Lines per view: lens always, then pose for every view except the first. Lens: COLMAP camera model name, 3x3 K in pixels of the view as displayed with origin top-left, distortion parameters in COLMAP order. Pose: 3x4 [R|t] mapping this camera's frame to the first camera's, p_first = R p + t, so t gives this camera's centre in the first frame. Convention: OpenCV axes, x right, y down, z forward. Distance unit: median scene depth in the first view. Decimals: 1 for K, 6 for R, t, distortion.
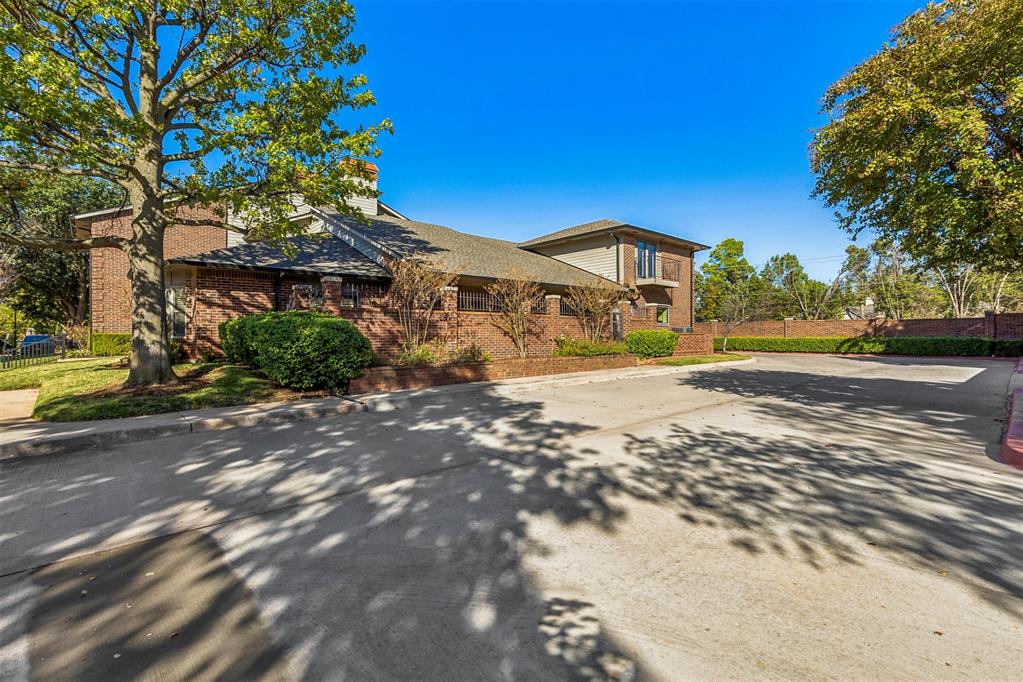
lens RADIAL K [[470.2, 0, 510.7], [0, 470.2, 339.1], [0, 0, 1]] dist [-0.000972, -0.000118]
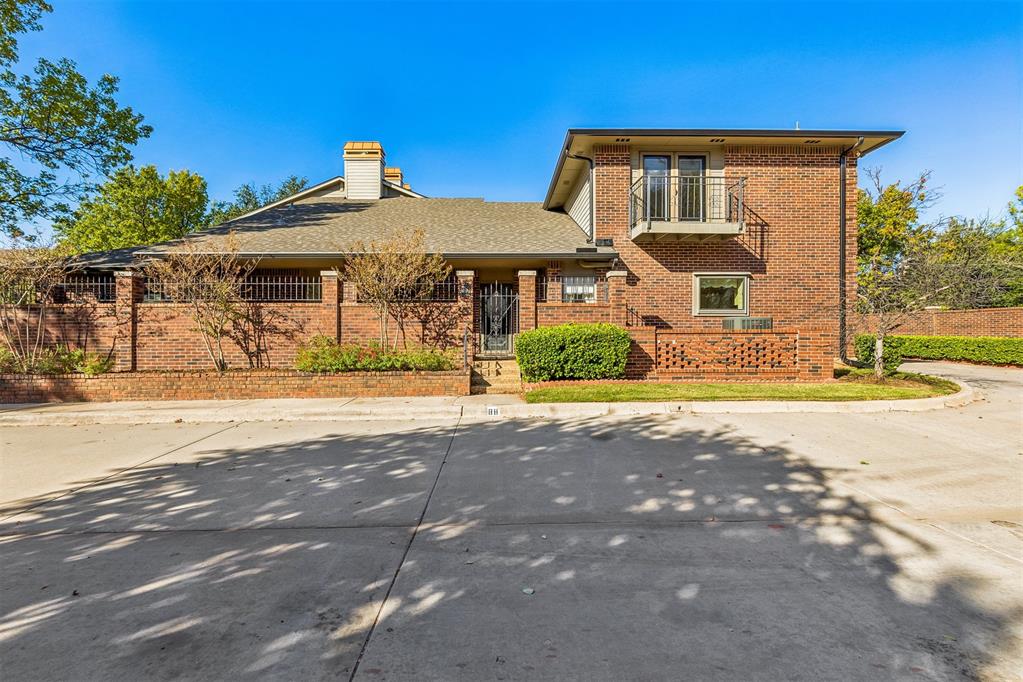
lens RADIAL K [[470.2, 0, 513.0], [0, 470.2, 339.5], [0, 0, 1]] dist [-0.000972, -0.000118]
pose [[0.767380, 0.011103, -0.641096, 0.490751], [-0.001970, 0.999886, 0.014959, -0.008055], [0.641189, -0.010217, 0.767315, 0.483612]]
